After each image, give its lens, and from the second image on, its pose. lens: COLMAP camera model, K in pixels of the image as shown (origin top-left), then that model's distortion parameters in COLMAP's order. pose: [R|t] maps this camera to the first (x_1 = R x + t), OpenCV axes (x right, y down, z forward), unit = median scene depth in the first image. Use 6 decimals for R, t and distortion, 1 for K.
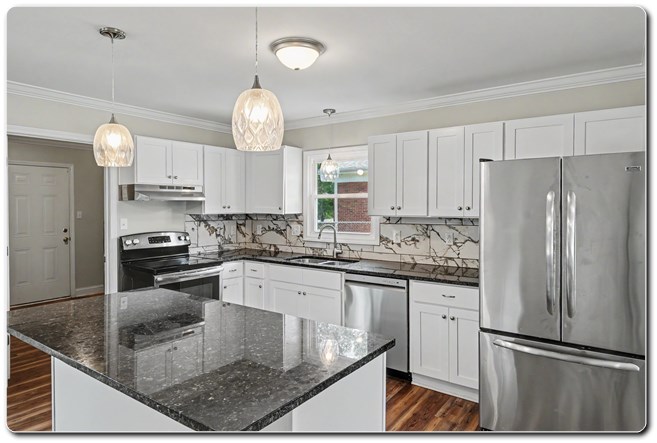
lens RADIAL K [[449.8, 0, 323.0], [0, 449.8, 204.6], [0, 0, 1]] dist [0.004932, 0.000646]
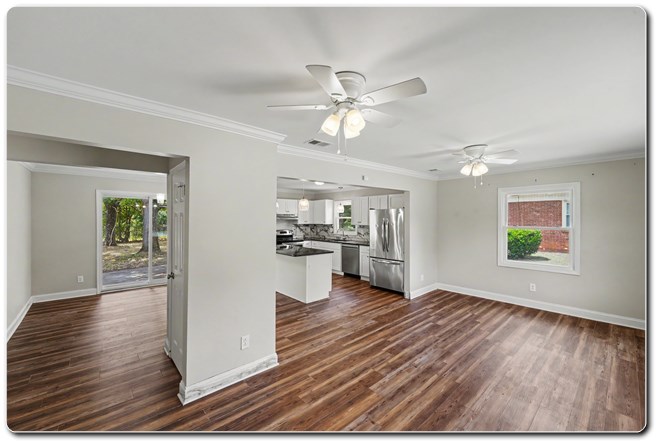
lens RADIAL K [[255.0, 0, 325.2], [0, 255.0, 218.4], [0, 0, 1]] dist [0.002850, -0.003404]
pose [[0.982414, 0.003316, -0.186687, 0.198692], [-0.004897, 0.999956, -0.008009, -0.002802], [0.186652, 0.008782, 0.982387, -0.537439]]
